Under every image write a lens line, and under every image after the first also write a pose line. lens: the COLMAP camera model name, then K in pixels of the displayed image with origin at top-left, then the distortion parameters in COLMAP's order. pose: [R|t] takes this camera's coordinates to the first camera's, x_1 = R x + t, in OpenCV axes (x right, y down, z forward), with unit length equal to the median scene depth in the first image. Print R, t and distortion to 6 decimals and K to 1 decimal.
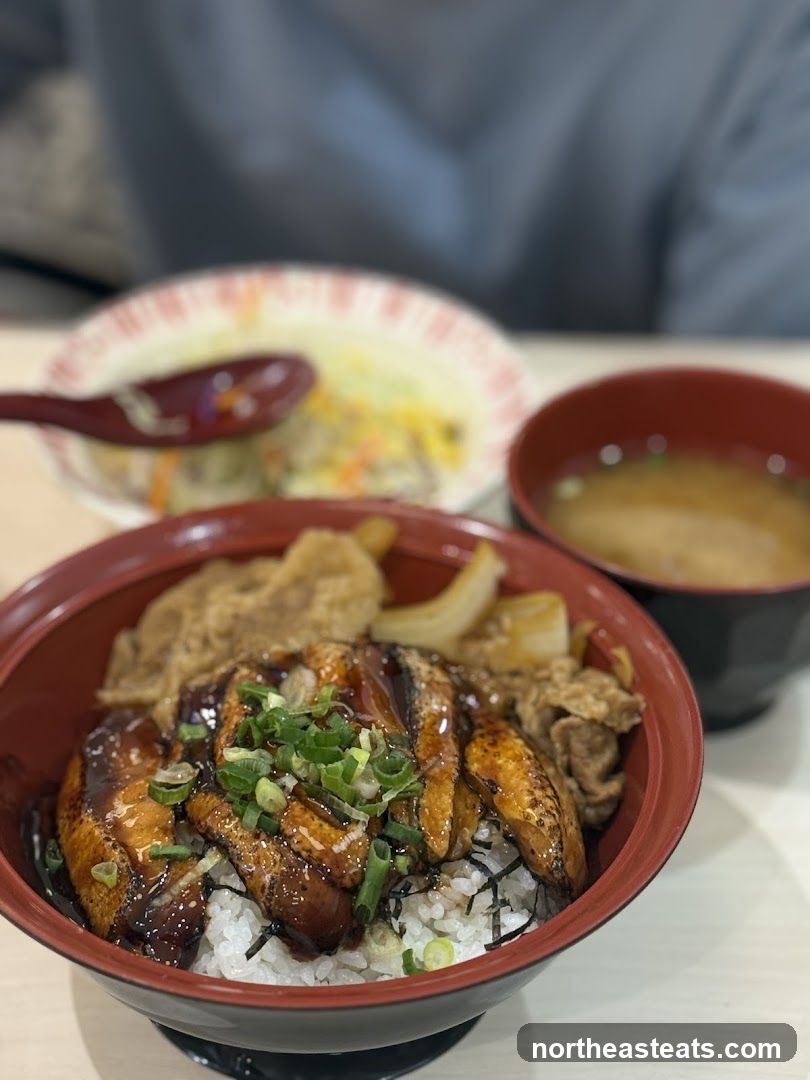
lens RADIAL K [[2348.4, 0, 405.5], [0, 2348.4, 537.8], [0, 0, 1]] dist [0.156409, 0.000000]
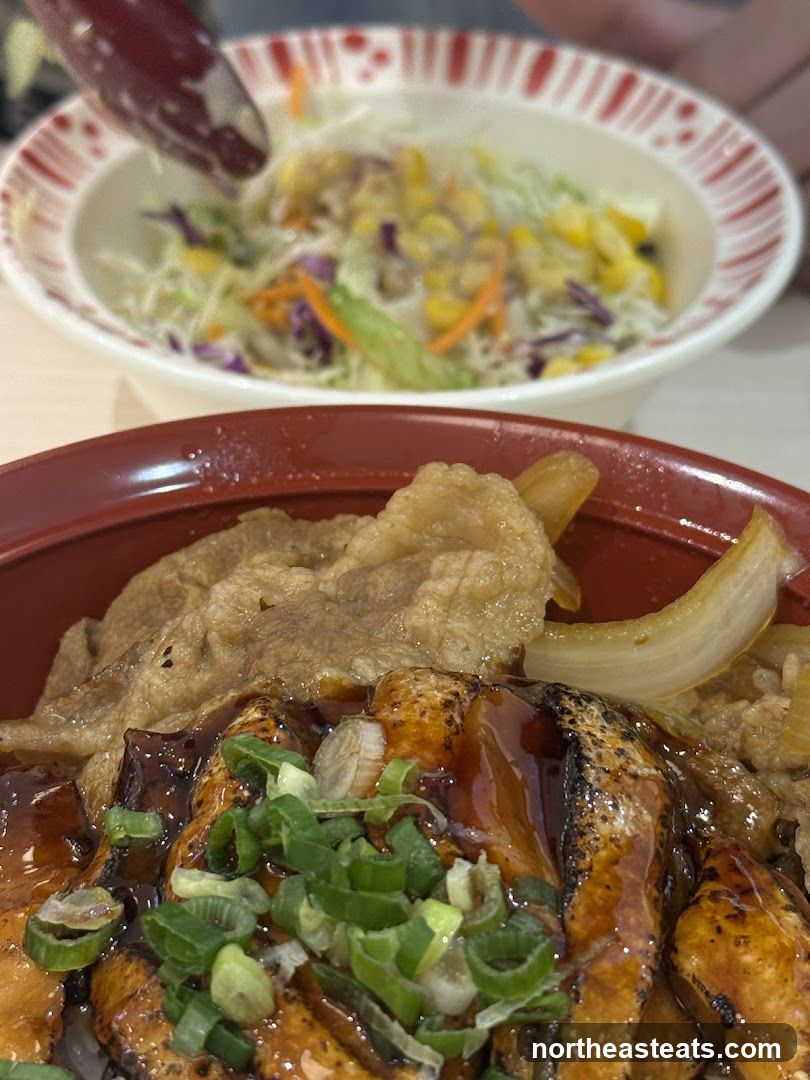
lens RADIAL K [[2348.4, 0, 397.8], [0, 2348.4, 541.0], [0, 0, 1]] dist [0.156409, 0.000000]
pose [[0.986732, 0.087328, -0.136873, 0.028673], [-0.089523, 0.995935, -0.009953, 0.022721], [0.135448, 0.022074, 0.990539, 0.518668]]
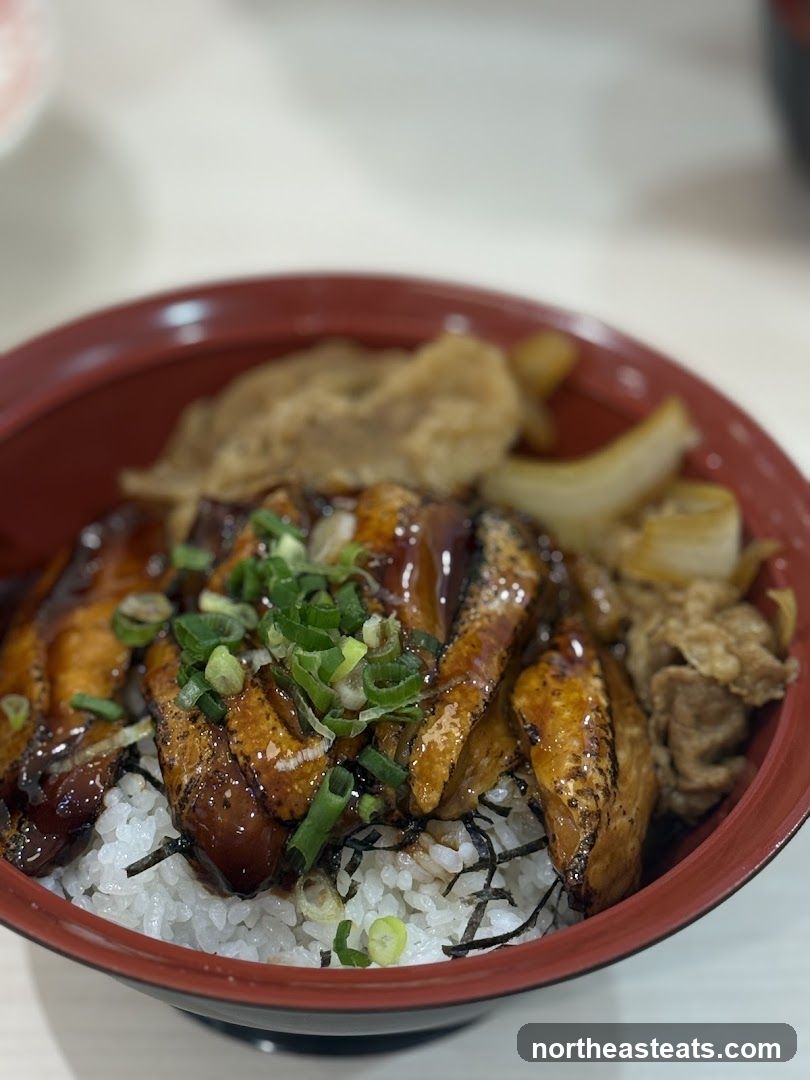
lens RADIAL K [[2348.4, 0, 406.5], [0, 2348.4, 542.0], [0, 0, 1]] dist [0.156409, 0.000000]
pose [[0.936561, 0.246647, -0.249035, 0.165734], [-0.215846, 0.965654, 0.144647, -0.048403], [0.276158, -0.081718, 0.957632, 0.295716]]
